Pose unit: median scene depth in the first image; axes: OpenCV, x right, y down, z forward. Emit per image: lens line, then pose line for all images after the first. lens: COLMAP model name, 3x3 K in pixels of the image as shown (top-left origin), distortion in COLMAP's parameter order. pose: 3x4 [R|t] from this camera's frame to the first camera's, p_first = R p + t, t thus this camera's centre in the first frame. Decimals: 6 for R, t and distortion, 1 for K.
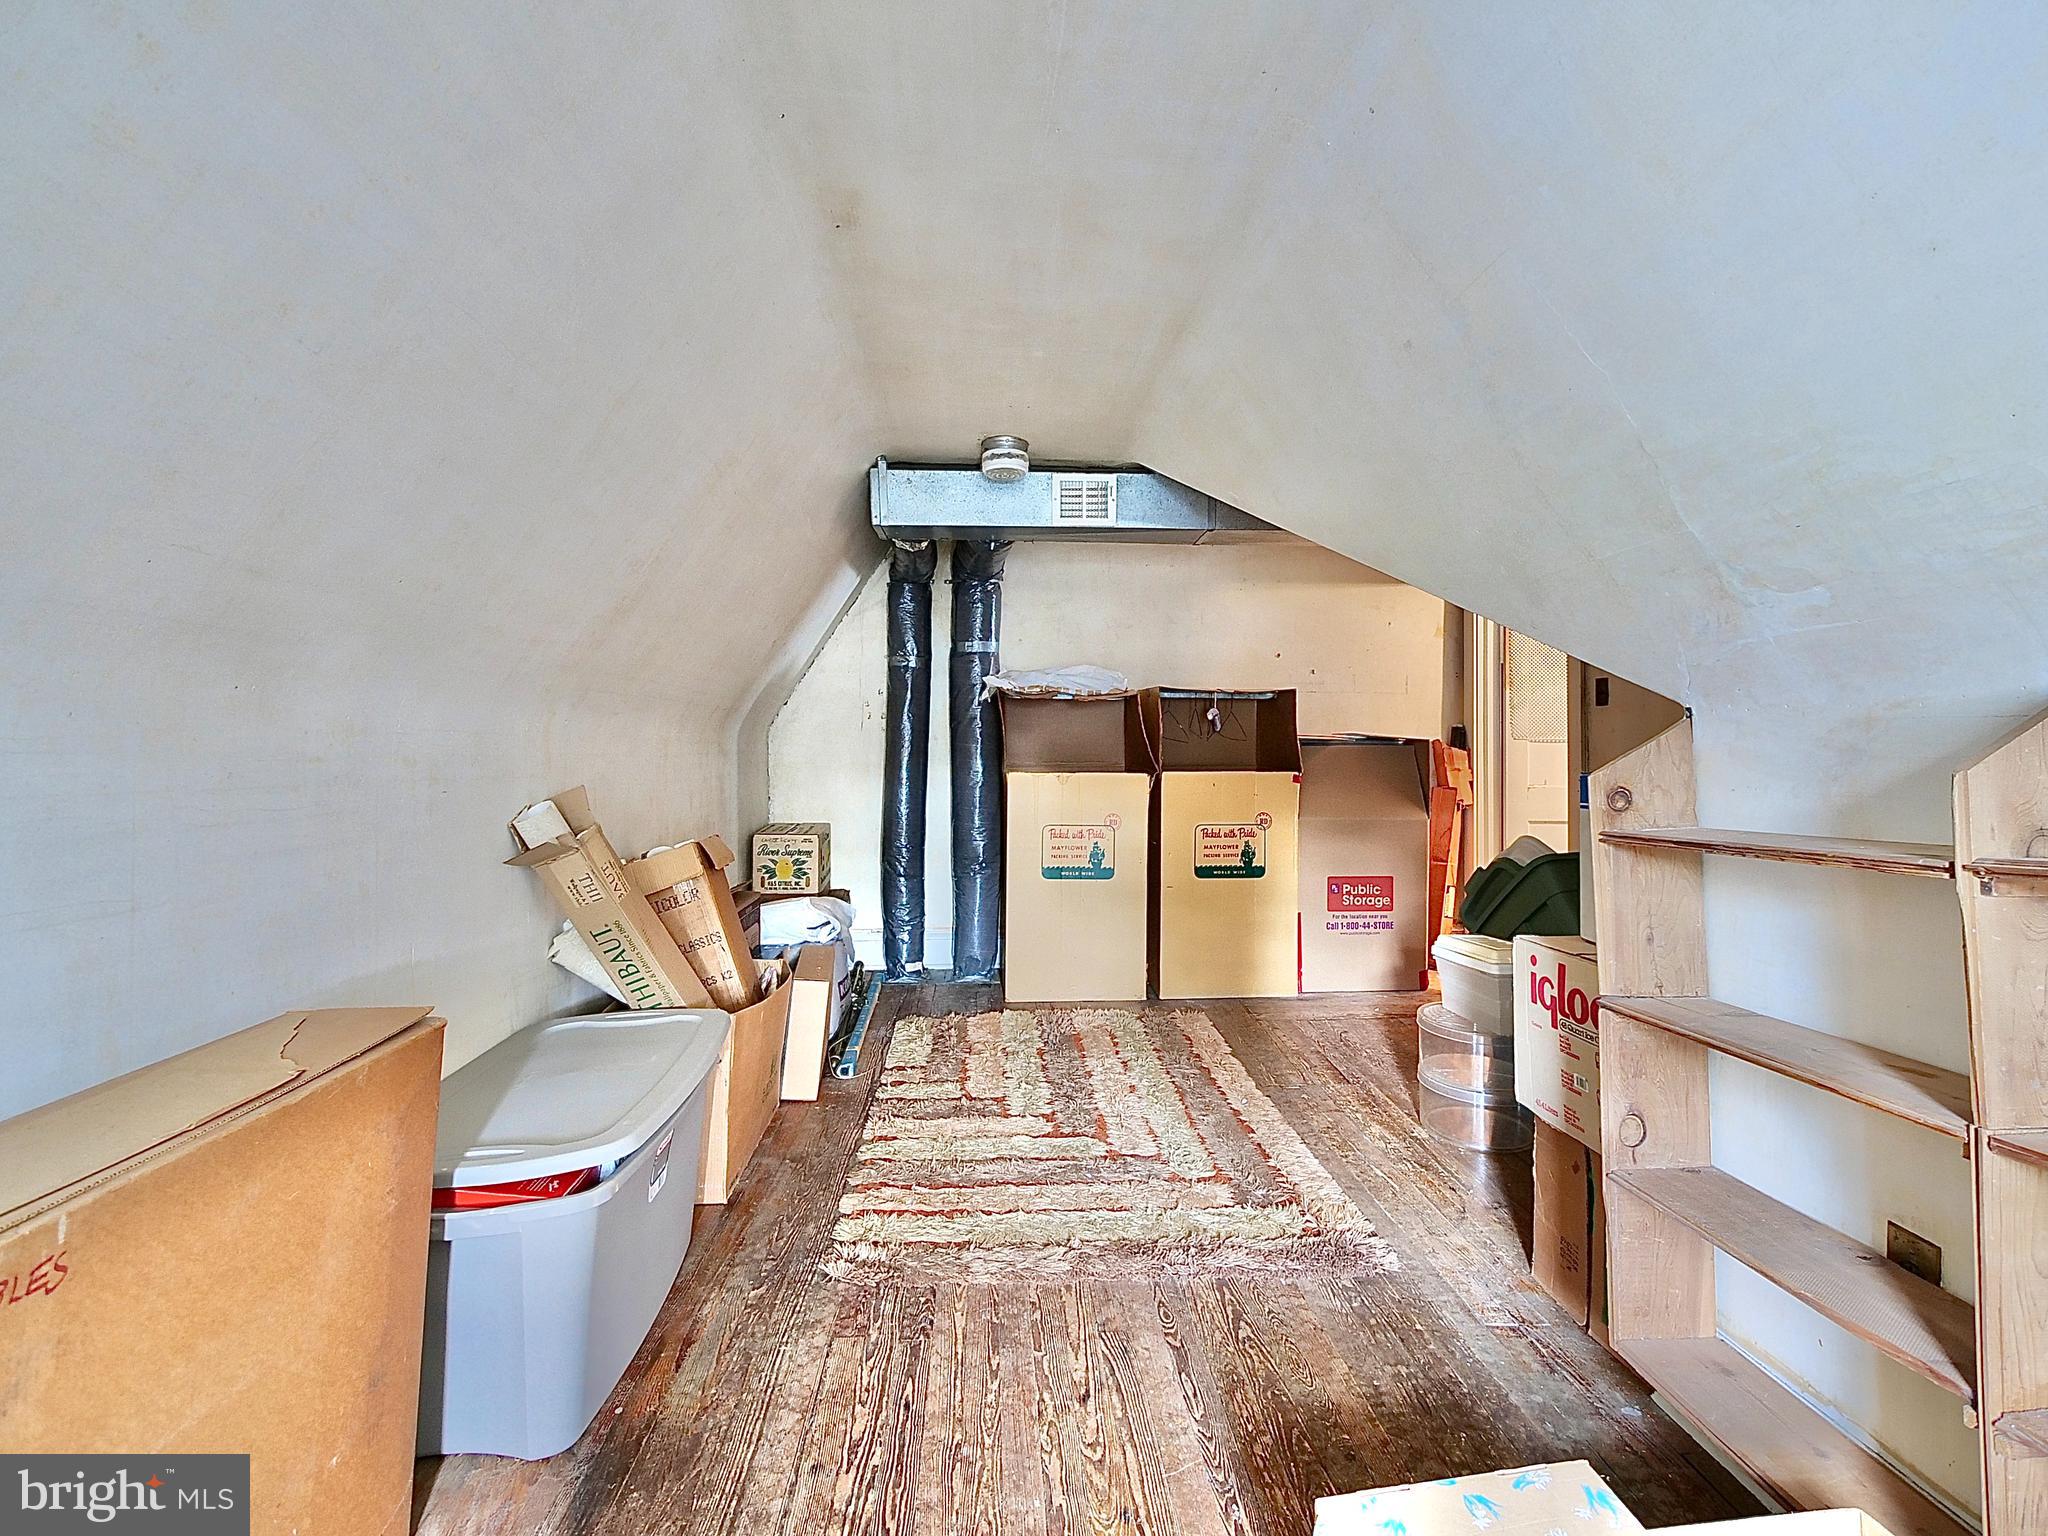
lens RADIAL K [[918.9, 0, 1026.1], [0, 918.9, 764.1], [0, 0, 1]] dist [-0.008297, 0.000529]
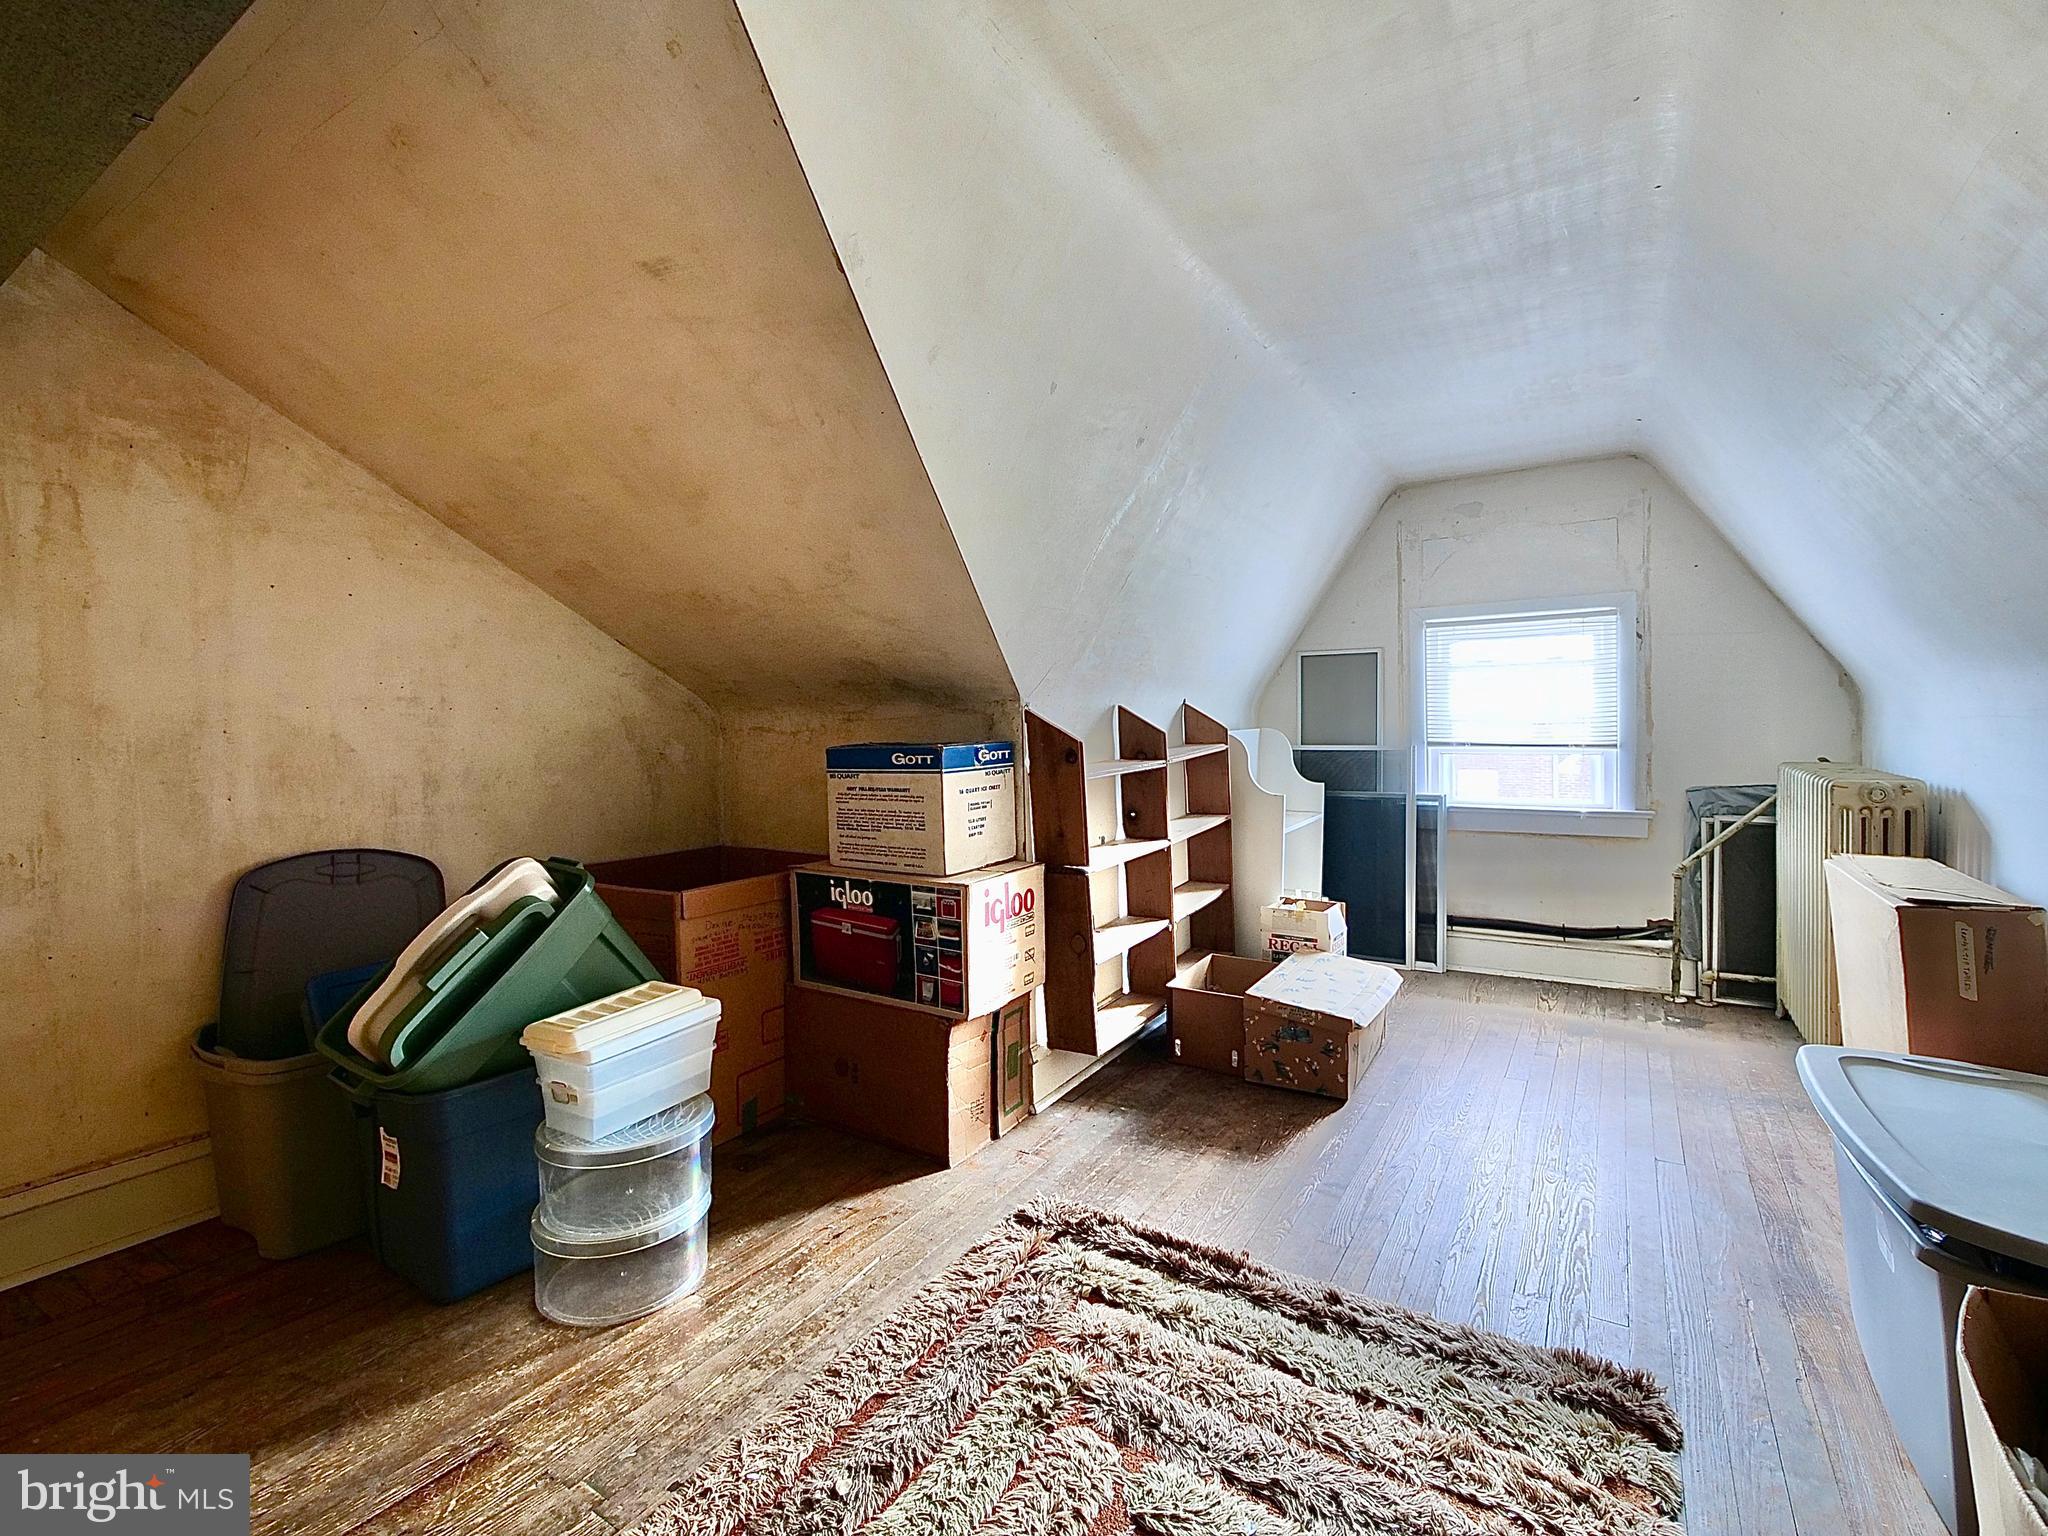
lens RADIAL K [[918.9, 0, 1022.0], [0, 918.9, 760.3], [0, 0, 1]] dist [-0.008297, 0.000529]
pose [[-0.811832, -0.008522, 0.583829, -0.240045], [0.027289, 0.998247, 0.052518, -0.037486], [-0.583253, 0.058567, -0.810177, 2.078590]]
